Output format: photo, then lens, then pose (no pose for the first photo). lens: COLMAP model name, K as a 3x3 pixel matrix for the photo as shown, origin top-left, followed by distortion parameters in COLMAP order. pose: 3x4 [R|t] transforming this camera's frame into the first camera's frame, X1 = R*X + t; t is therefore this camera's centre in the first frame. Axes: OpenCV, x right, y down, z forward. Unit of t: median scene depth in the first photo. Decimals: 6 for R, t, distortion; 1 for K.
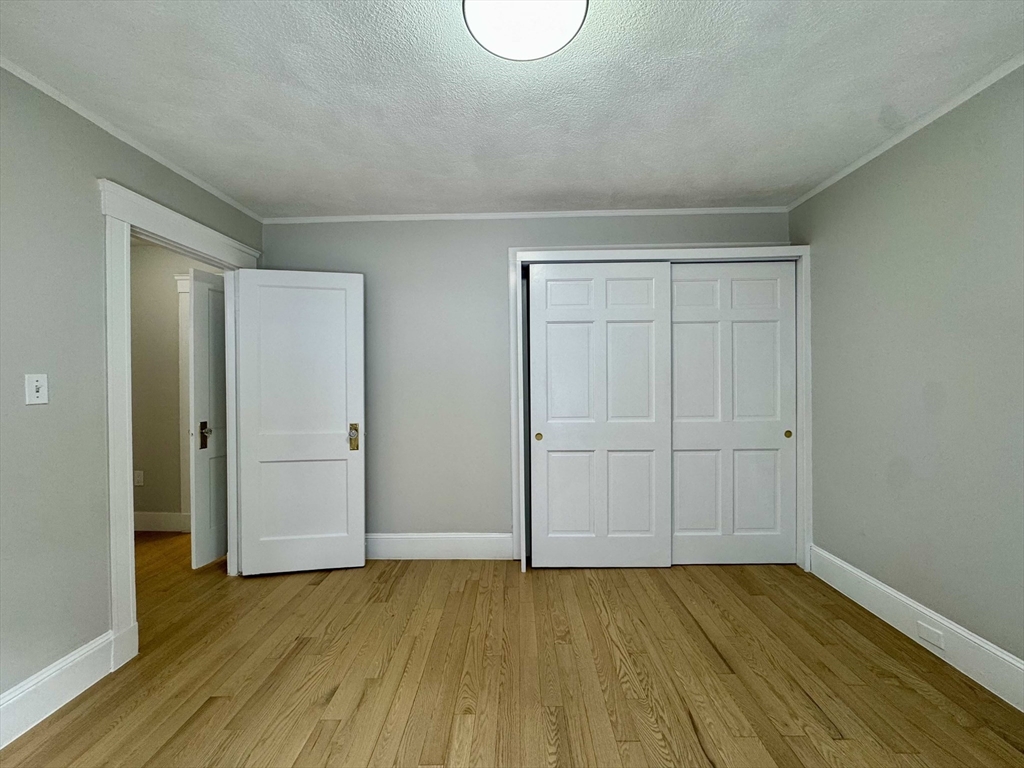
lens RADIAL K [[418.3, 0, 506.9], [0, 418.3, 387.9], [0, 0, 1]] dist [0.003643, -0.000535]
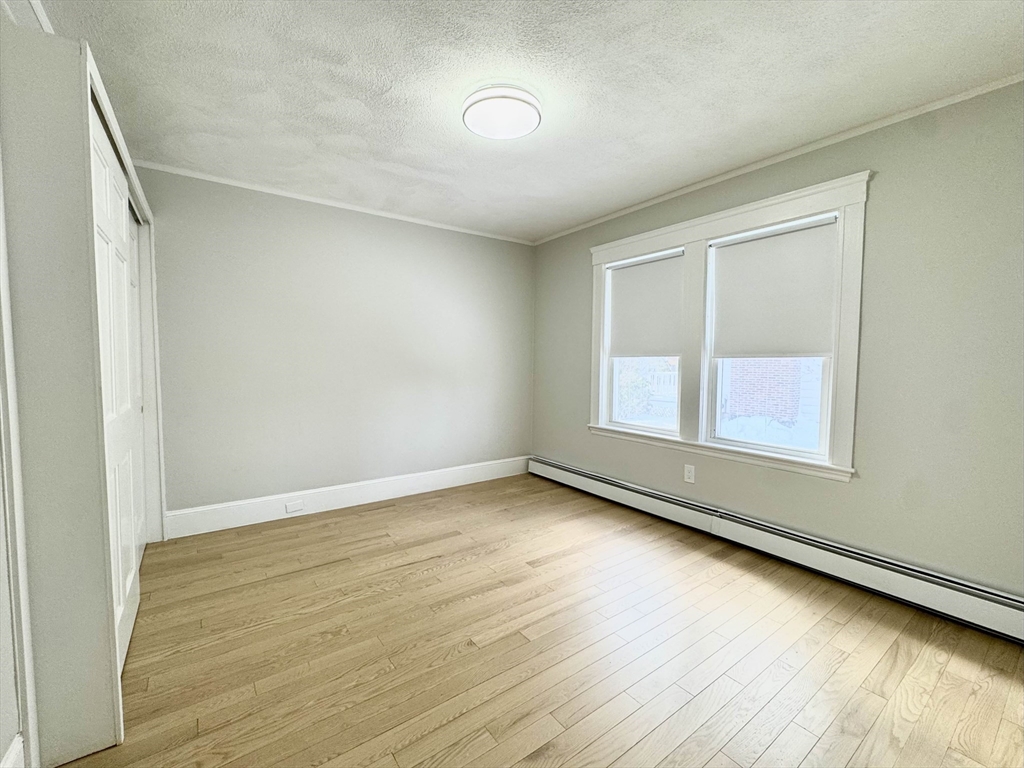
lens RADIAL K [[418.3, 0, 508.9], [0, 418.3, 382.2], [0, 0, 1]] dist [0.003643, -0.000535]
pose [[-0.597885, -0.033624, 0.800876, -0.926103], [0.013290, 0.998567, 0.051845, 0.005058], [-0.801472, 0.041641, -0.596581, 1.391772]]
